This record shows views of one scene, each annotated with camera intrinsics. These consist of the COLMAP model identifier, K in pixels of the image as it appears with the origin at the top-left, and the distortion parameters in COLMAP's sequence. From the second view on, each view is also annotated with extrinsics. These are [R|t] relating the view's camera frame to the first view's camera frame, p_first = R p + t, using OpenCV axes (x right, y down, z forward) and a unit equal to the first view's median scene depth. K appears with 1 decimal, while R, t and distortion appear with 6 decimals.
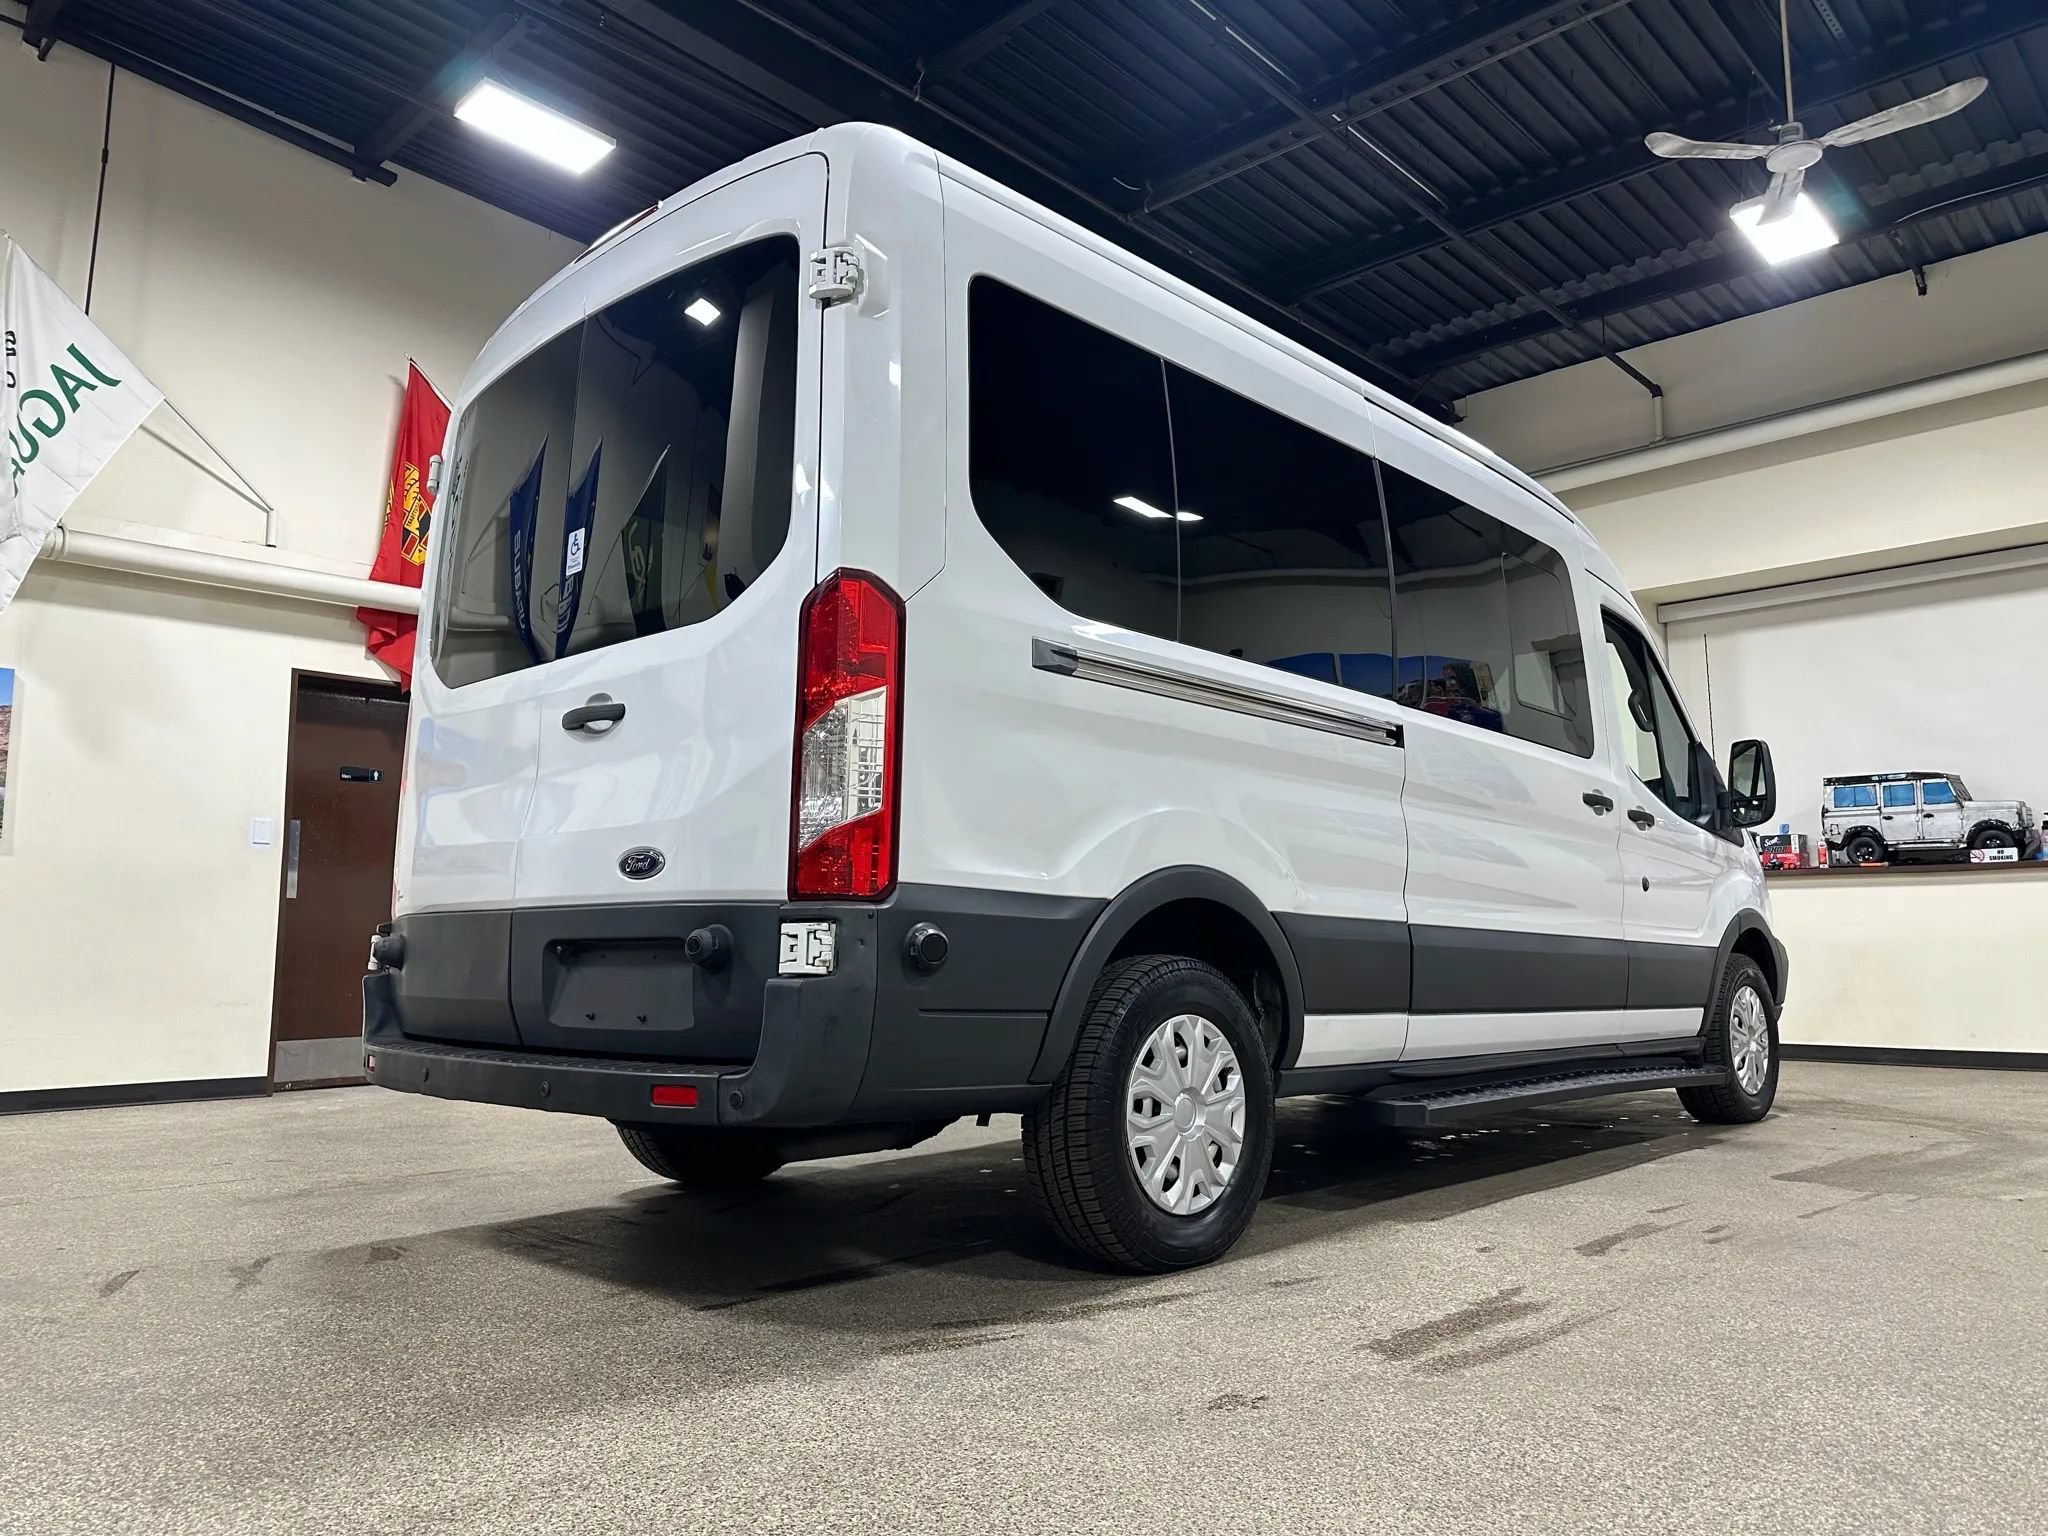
lens RADIAL K [[1444.9, 0, 1024.0], [0, 1444.9, 768.0], [0, 0, 1]] dist [0.052992, -0.078098]
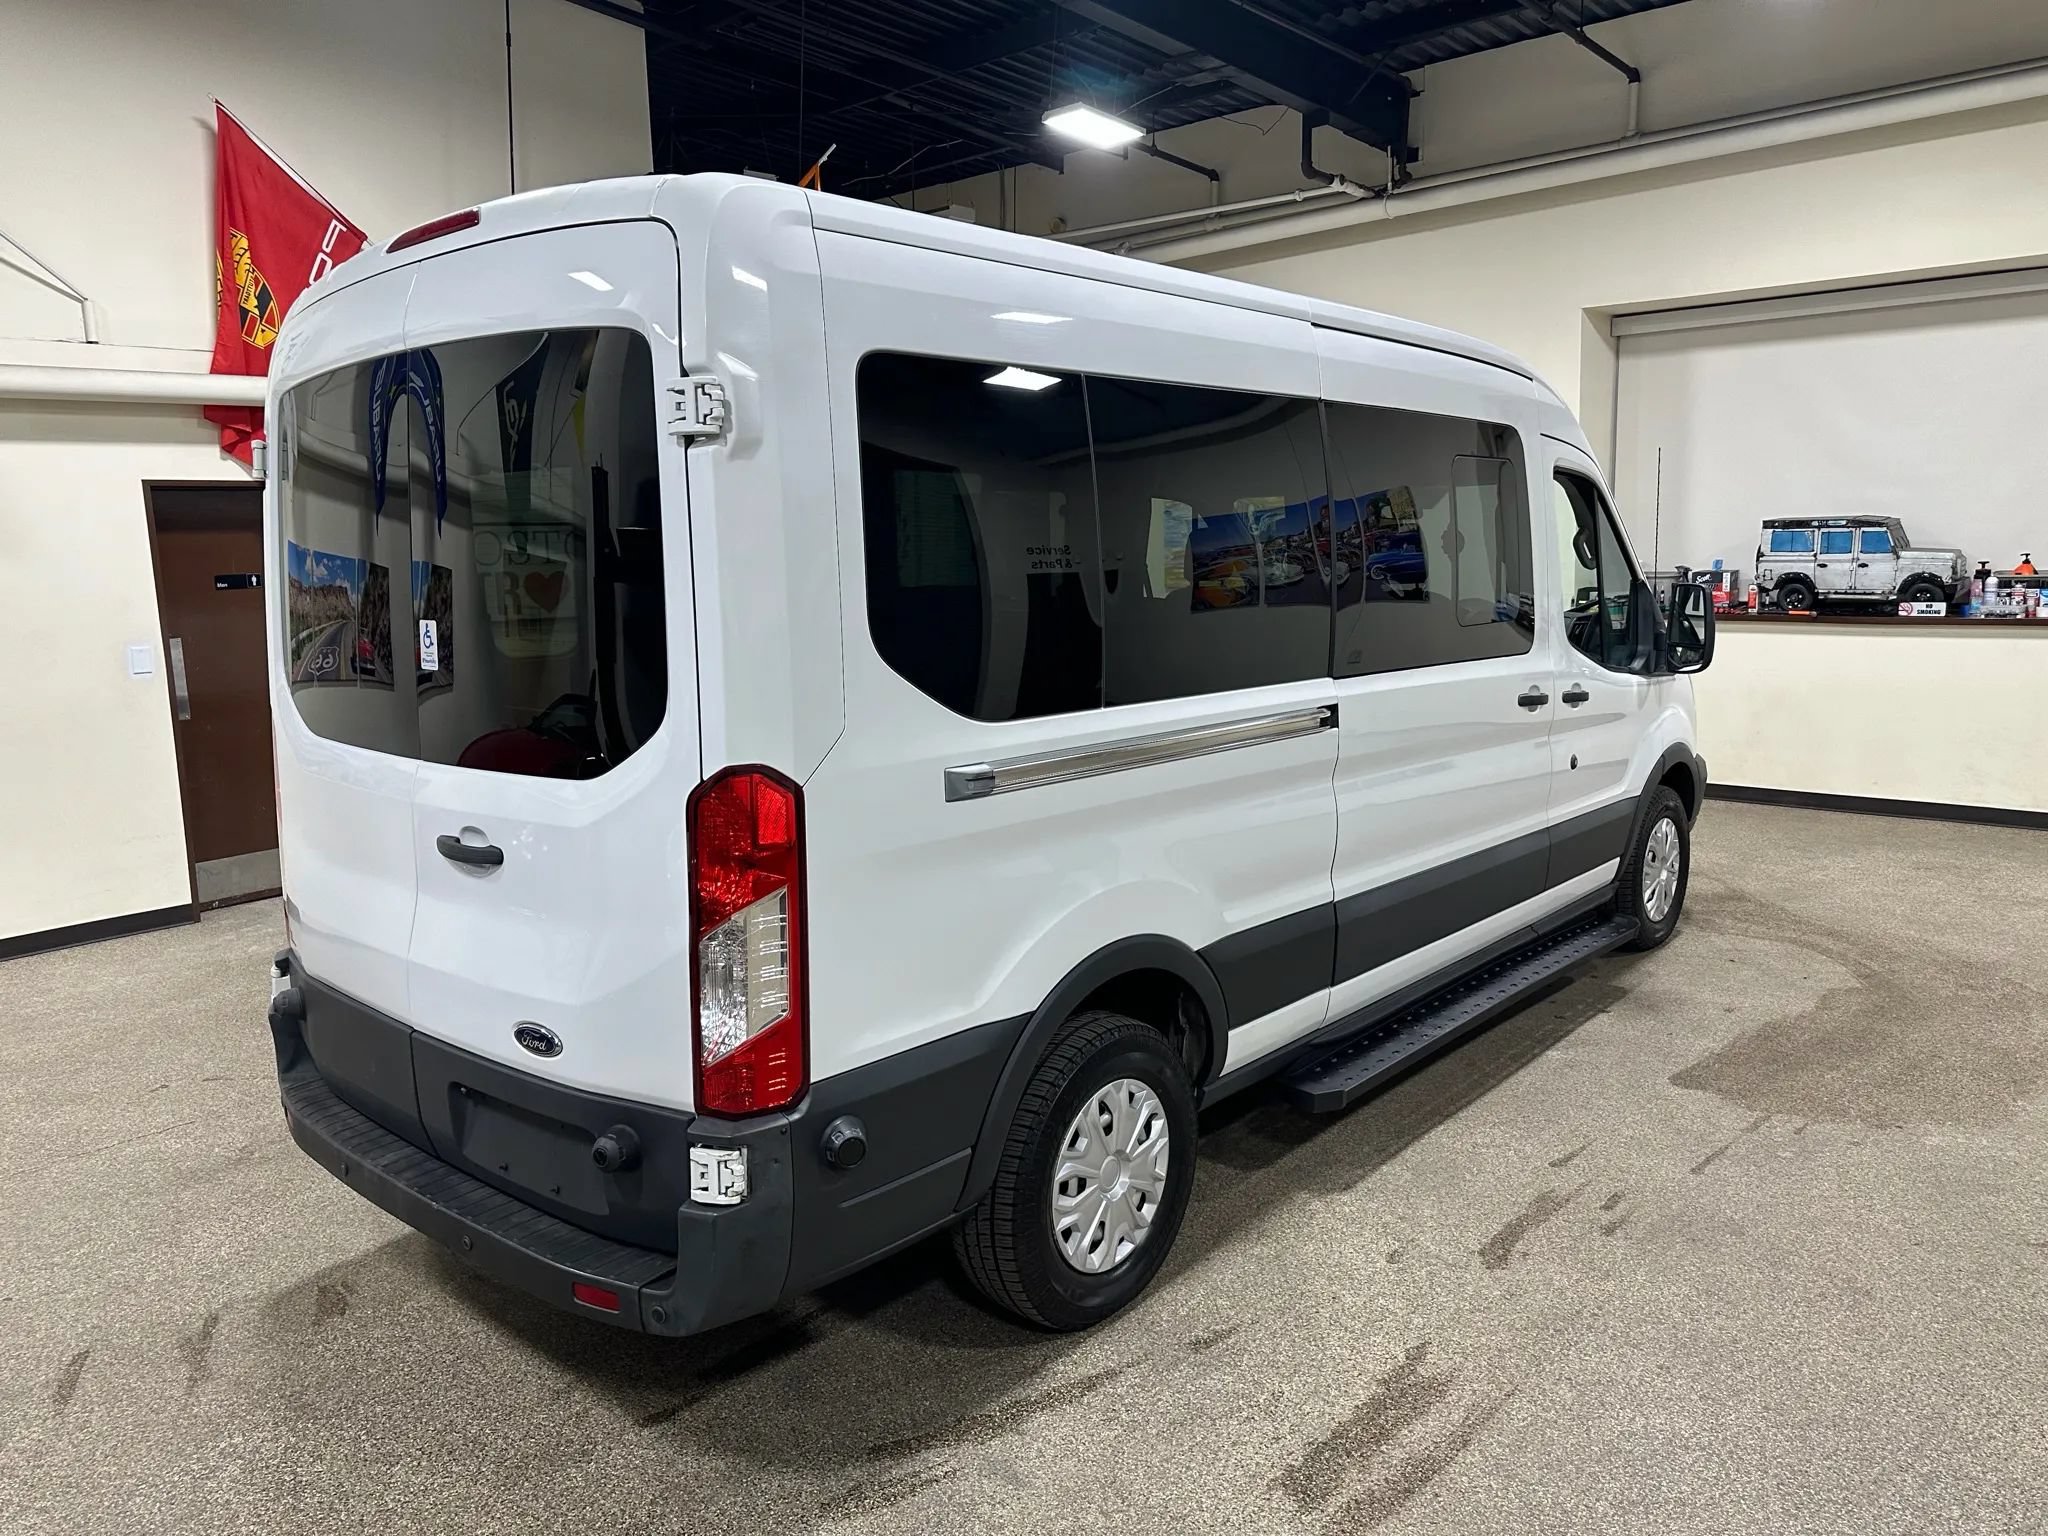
lens RADIAL K [[1438.7, 0, 1006.5], [0, 1438.7, 759.2], [0, 0, 1]] dist [0.072238, -0.109365]
pose [[0.998996, -0.029685, 0.033550, 0.011202], [0.019297, 0.961044, 0.275721, -0.264116], [-0.040428, -0.274797, 0.960652, 0.090317]]
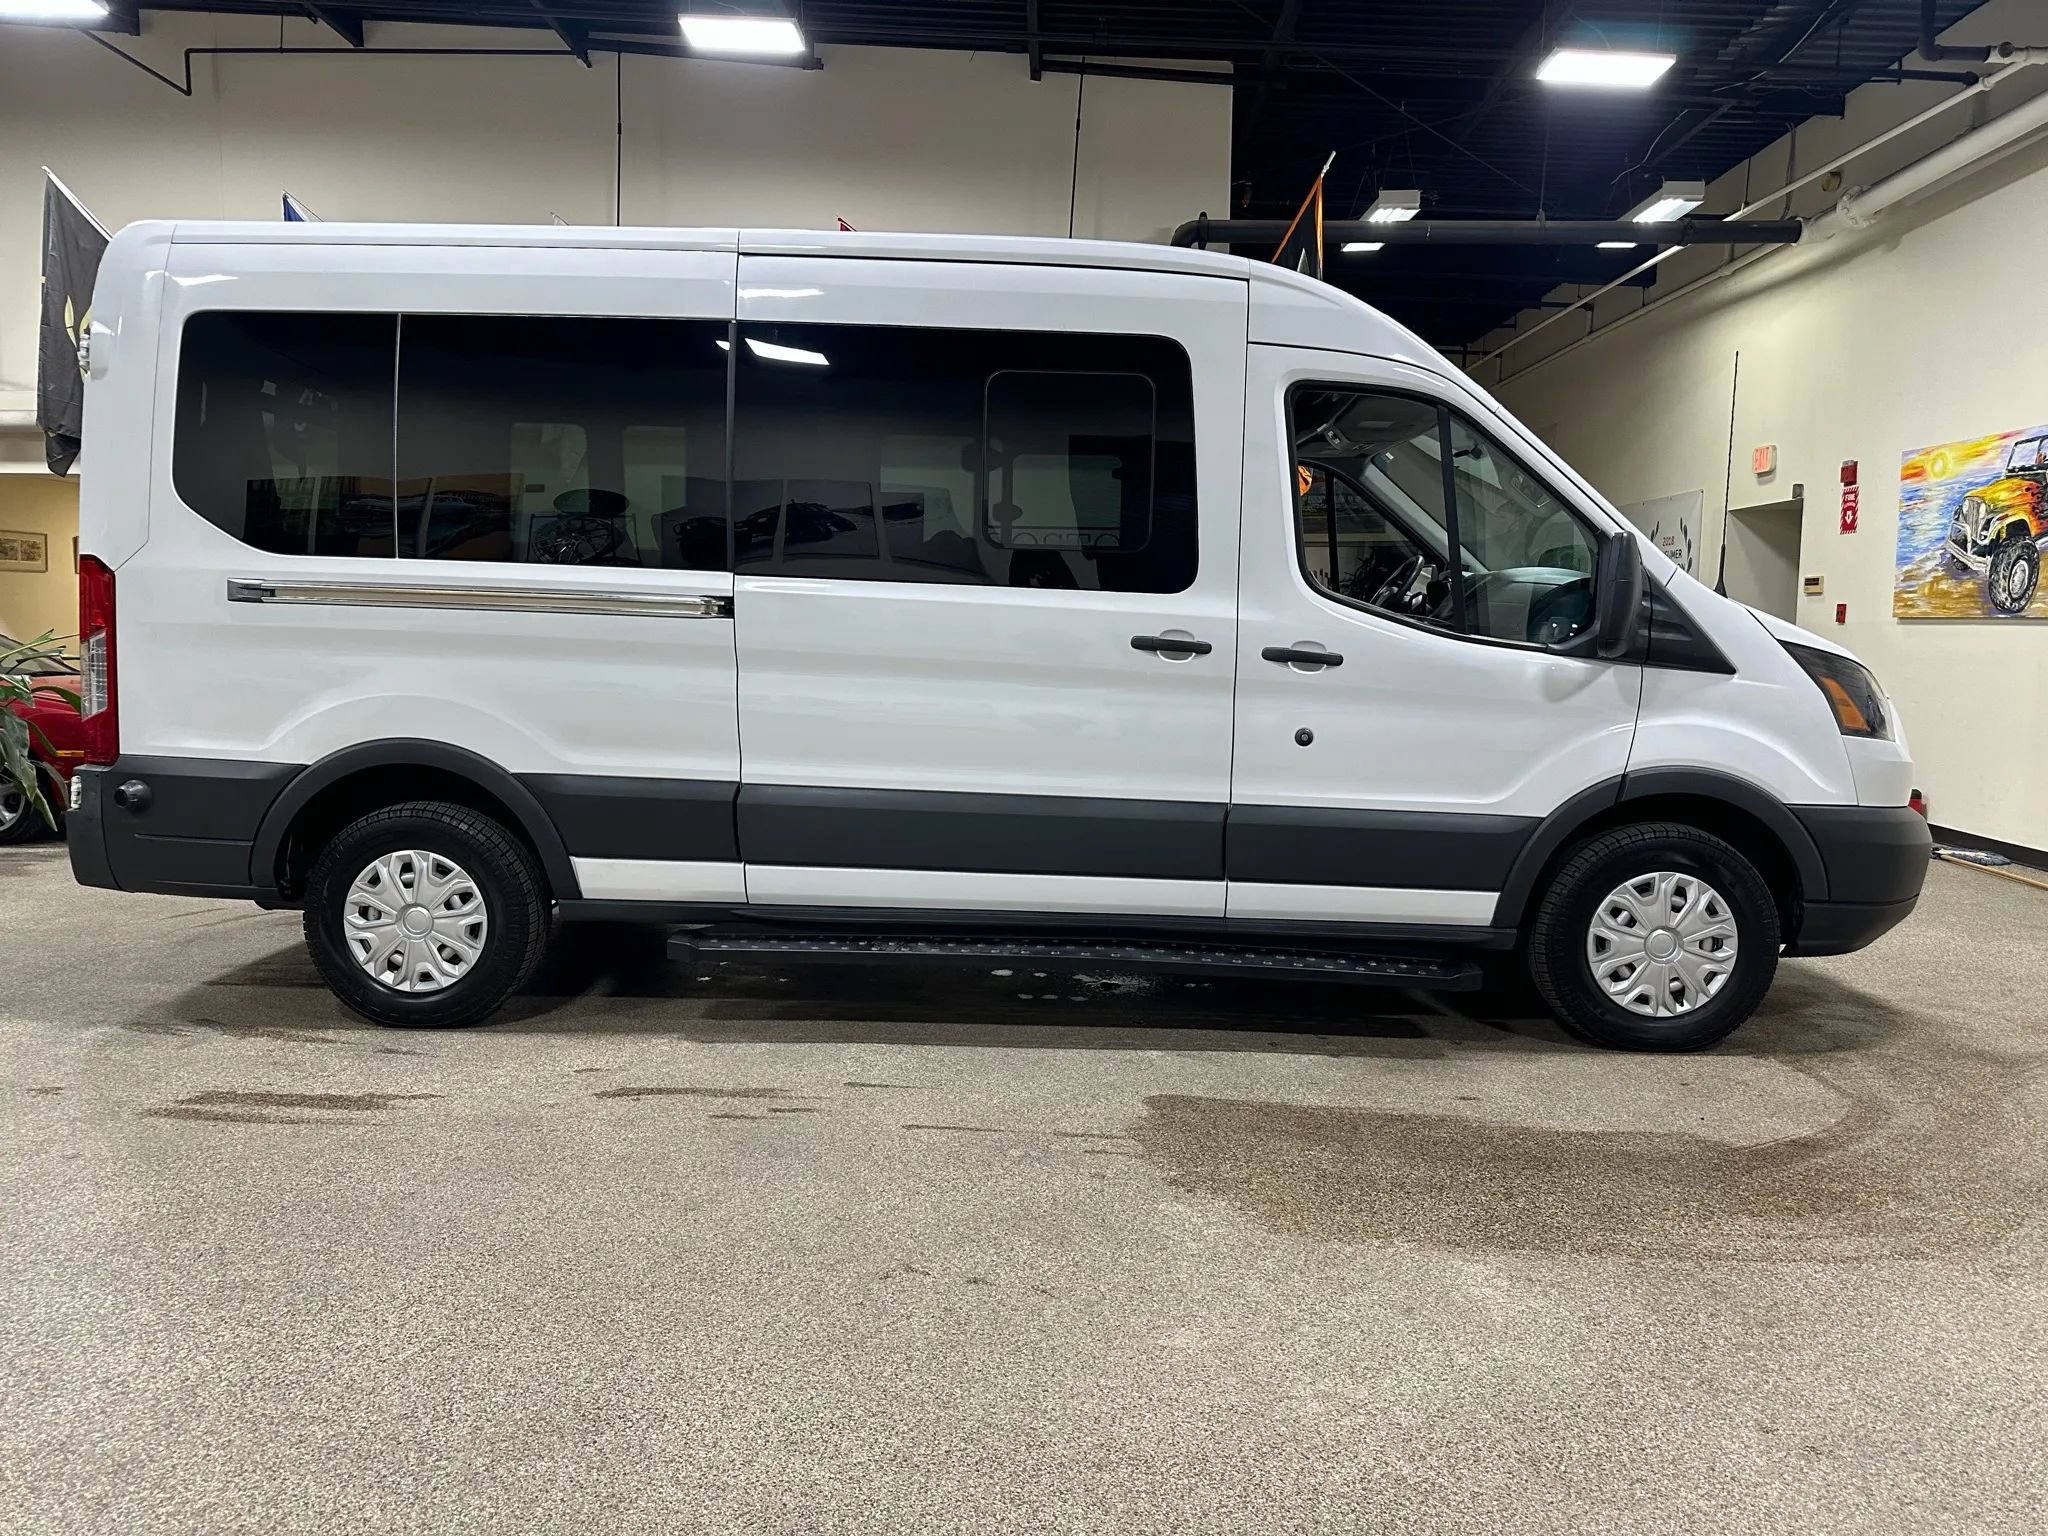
lens RADIAL K [[1430.0, 0, 1010.5], [0, 1430.0, 772.3], [0, 0, 1]] dist [0.050806, -0.056674]
pose [[0.669051, 0.085864, -0.738240, 1.187446], [0.079702, 0.979287, 0.186133, -0.081344], [0.738931, -0.183372, 0.648349, 0.466384]]
